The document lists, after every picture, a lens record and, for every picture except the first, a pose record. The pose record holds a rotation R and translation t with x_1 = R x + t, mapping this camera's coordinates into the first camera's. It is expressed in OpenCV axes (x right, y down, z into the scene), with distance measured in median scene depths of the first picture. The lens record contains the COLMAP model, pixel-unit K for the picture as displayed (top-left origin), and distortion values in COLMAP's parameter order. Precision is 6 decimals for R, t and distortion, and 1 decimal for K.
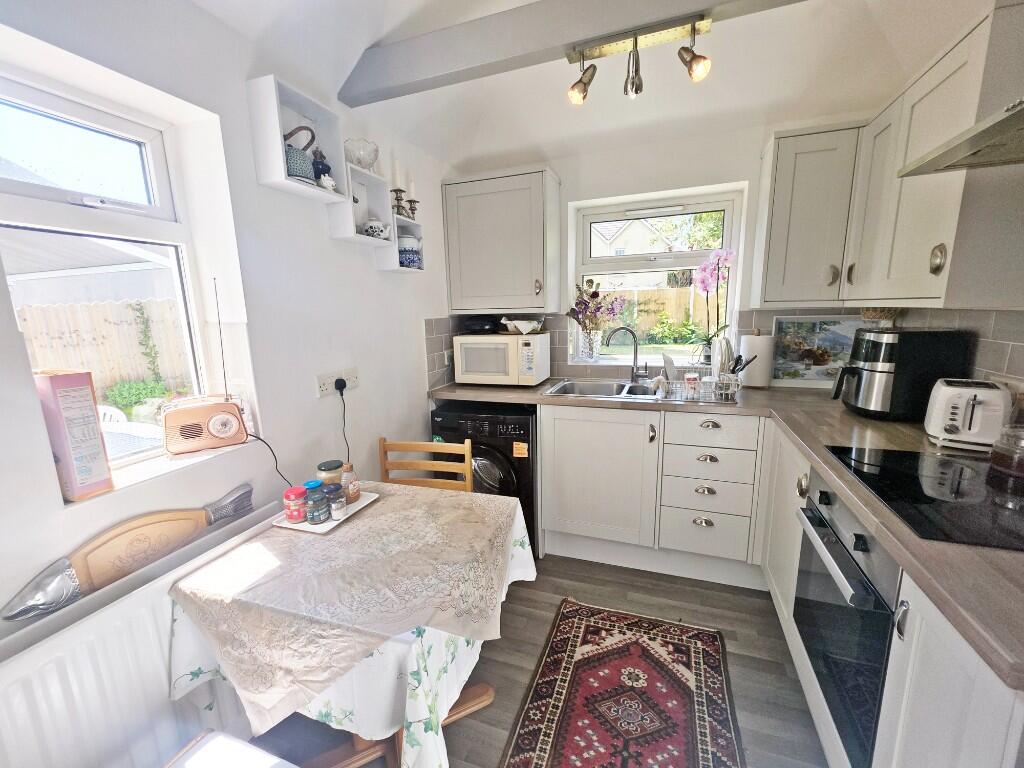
lens RADIAL K [[425.7, 0, 510.7], [0, 425.7, 391.3], [0, 0, 1]] dist [0.000370, 0.000118]
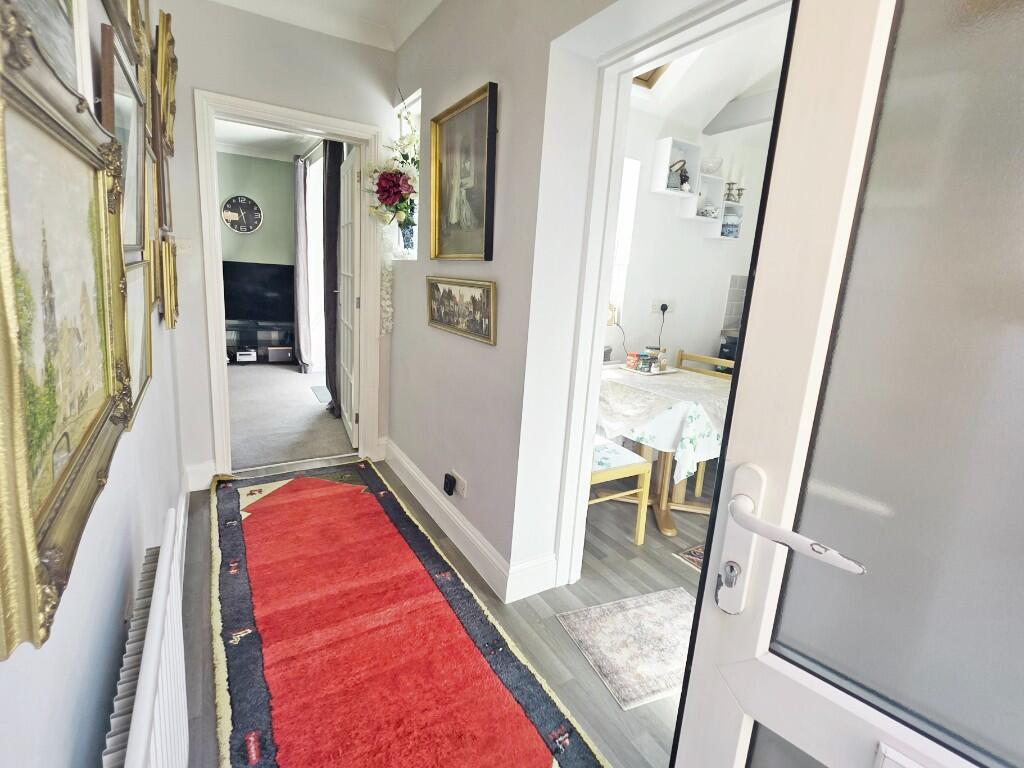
lens RADIAL K [[465.9, 0, 468.5], [0, 465.9, 350.5], [0, 0, 1]] dist [0.002050, 0.000167]
pose [[0.753744, 0.182554, -0.631303, 0.173809], [-0.199775, 0.978830, 0.044528, 0.198041], [0.626067, 0.092556, 0.774257, -0.761815]]
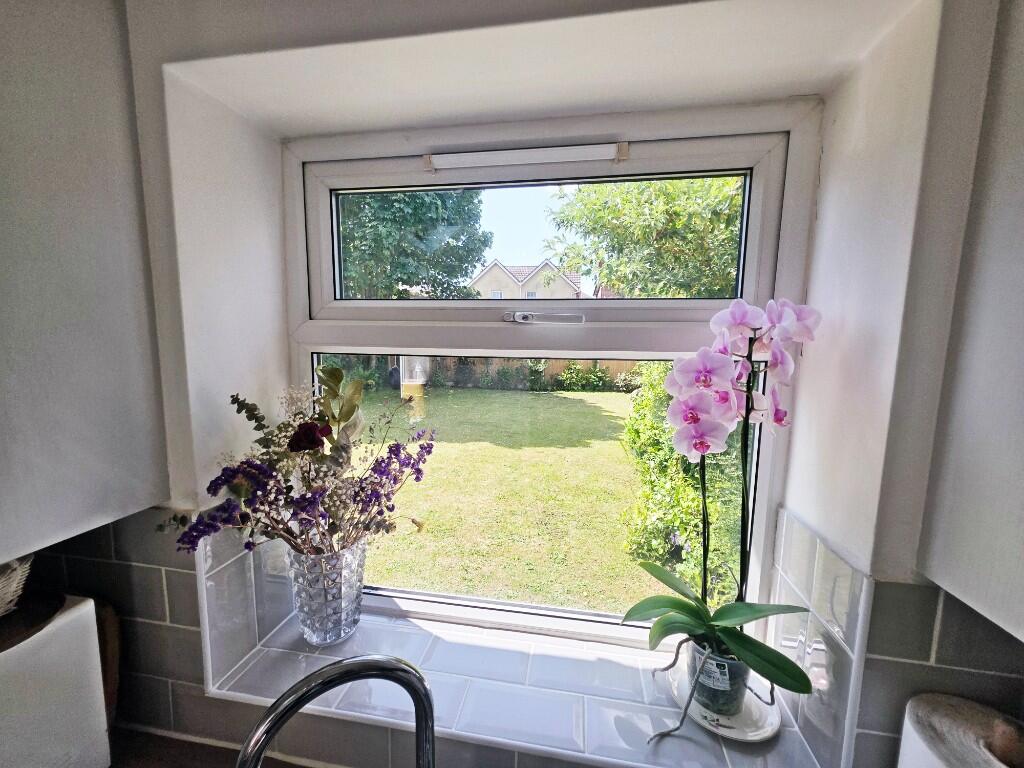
lens RADIAL K [[386.1, 0, 517.8], [0, 386.1, 387.4], [0, 0, 1]] dist [0.001841, 0.000107]
pose [[0.979613, 0.014726, 0.200356, 0.388694], [0.000244, 0.997222, -0.074486, -0.335641], [-0.200896, 0.073016, 0.976888, 1.030972]]
